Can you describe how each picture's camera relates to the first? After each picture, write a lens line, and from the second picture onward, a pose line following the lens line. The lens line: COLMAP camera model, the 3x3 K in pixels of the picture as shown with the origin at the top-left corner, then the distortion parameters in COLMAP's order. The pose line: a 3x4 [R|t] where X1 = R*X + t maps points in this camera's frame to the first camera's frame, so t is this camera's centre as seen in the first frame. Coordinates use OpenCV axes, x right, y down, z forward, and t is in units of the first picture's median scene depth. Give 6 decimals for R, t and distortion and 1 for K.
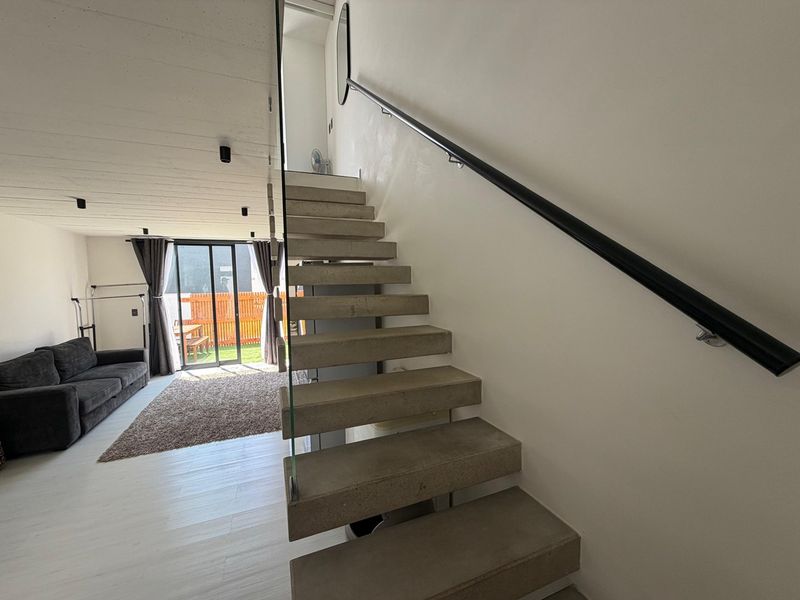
lens RADIAL K [[321.9, 0, 400.8], [0, 321.9, 301.4], [0, 0, 1]] dist [0.002694, 0.000376]
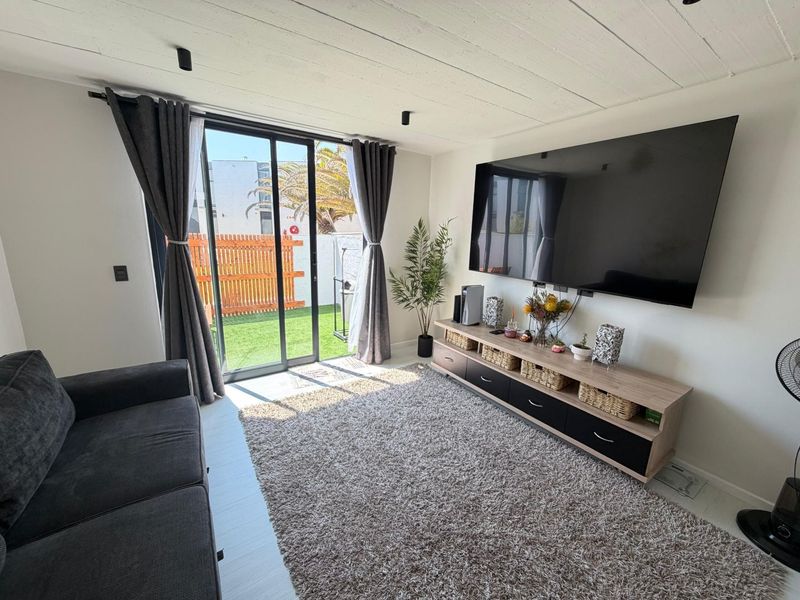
lens RADIAL K [[321.9, 0, 398.2], [0, 321.9, 301.0], [0, 0, 1]] dist [0.002694, 0.000376]
pose [[0.977578, 0.008858, 0.210386, -0.524295], [-0.042491, 0.986861, 0.155886, -0.013699], [-0.206241, -0.161330, 0.965110, 0.463738]]
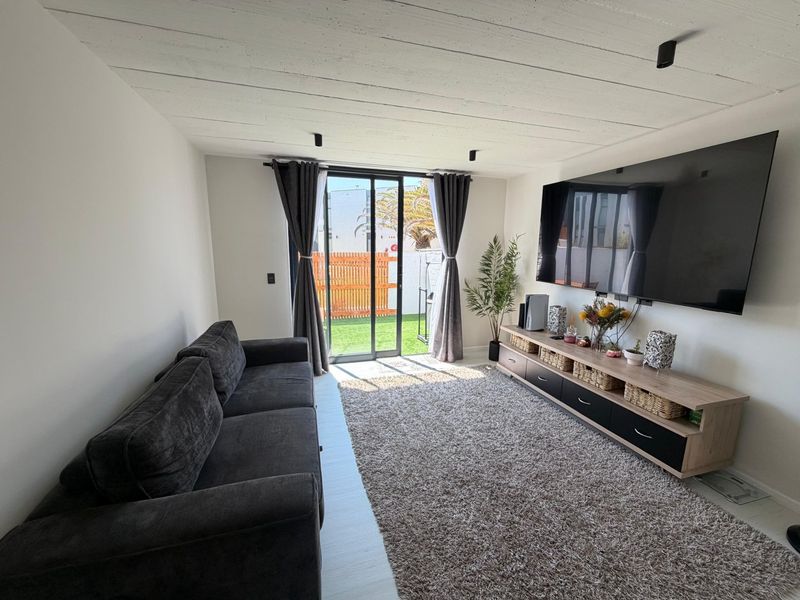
lens RADIAL K [[321.9, 0, 397.1], [0, 321.9, 302.0], [0, 0, 1]] dist [0.002694, 0.000376]
pose [[0.994481, 0.051884, -0.091187, -0.488312], [-0.040826, 0.992029, 0.119210, -0.006593], [0.096645, -0.114830, 0.988673, 0.351251]]
